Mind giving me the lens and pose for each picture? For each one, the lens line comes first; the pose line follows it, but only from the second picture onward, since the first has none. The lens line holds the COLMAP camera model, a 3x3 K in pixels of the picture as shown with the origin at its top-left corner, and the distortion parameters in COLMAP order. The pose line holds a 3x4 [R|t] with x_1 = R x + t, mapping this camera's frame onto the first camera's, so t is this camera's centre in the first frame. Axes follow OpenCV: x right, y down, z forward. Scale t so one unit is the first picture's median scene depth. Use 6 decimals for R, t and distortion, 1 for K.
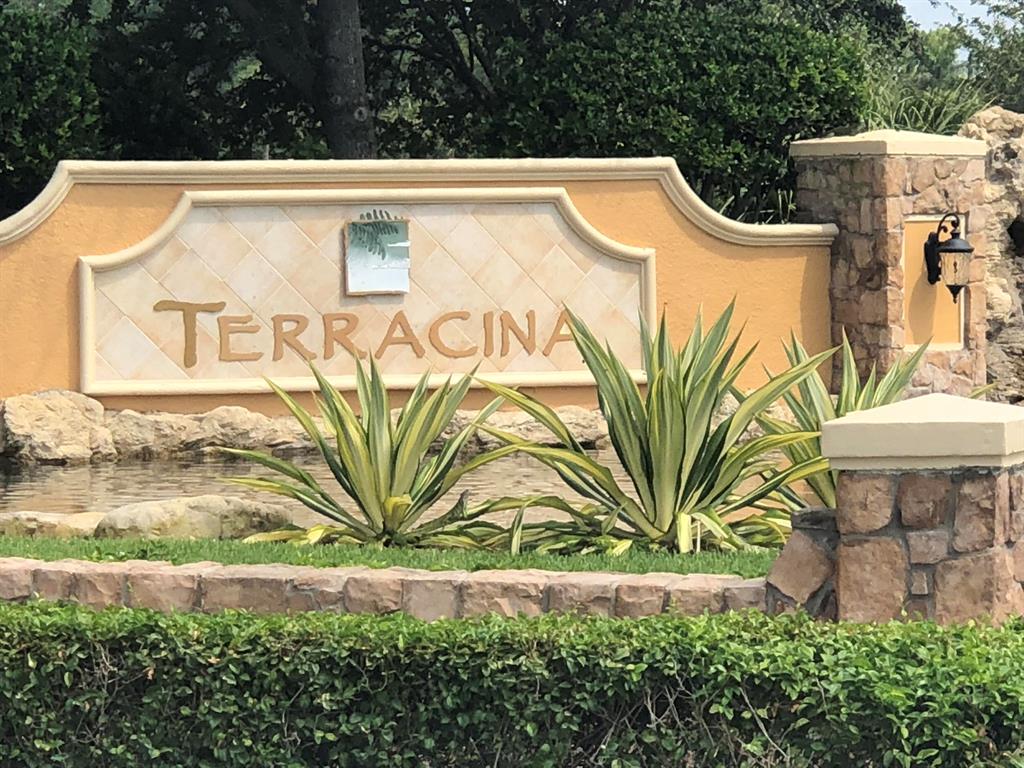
lens RADIAL K [[5004.3, 0, 511.7], [0, 5004.3, 382.8], [0, 0, 1]] dist [-0.256608, 0.000000]
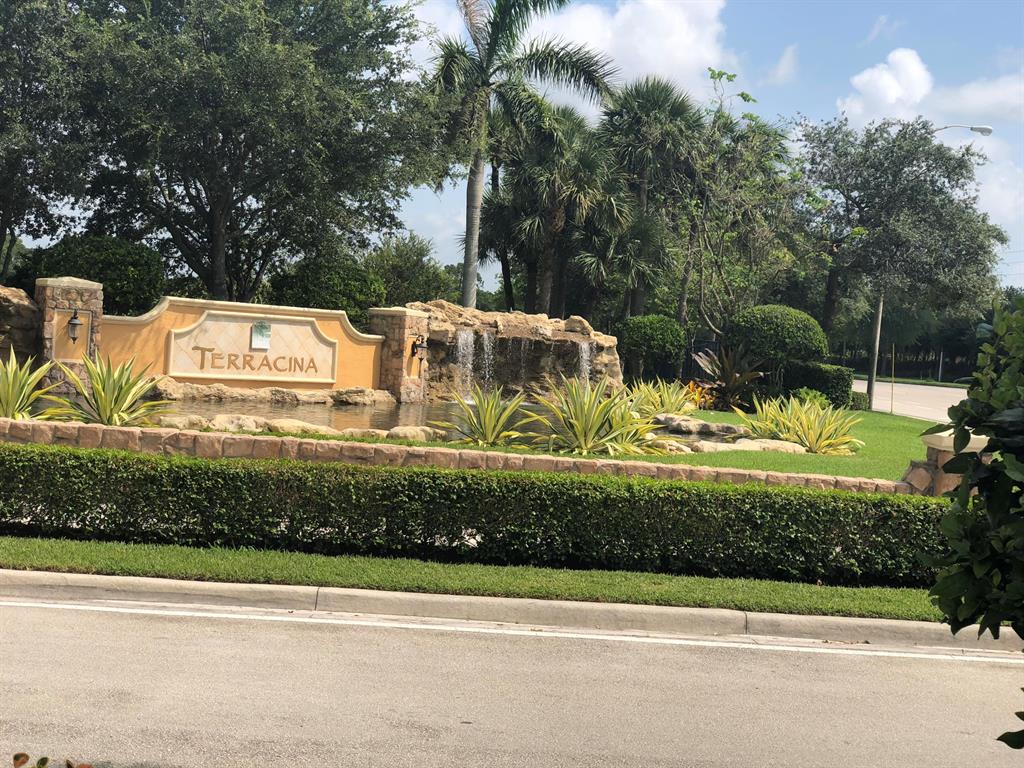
lens RADIAL K [[1528.4, 0, 511.2], [0, 1528.4, 382.9], [0, 0, 1]] dist [0.011659, 0.000000]
pose [[0.918986, 0.063940, 0.389070, -0.245872], [-0.065783, 0.997797, -0.008600, 0.000687], [-0.388763, -0.017691, 0.921168, 0.090989]]
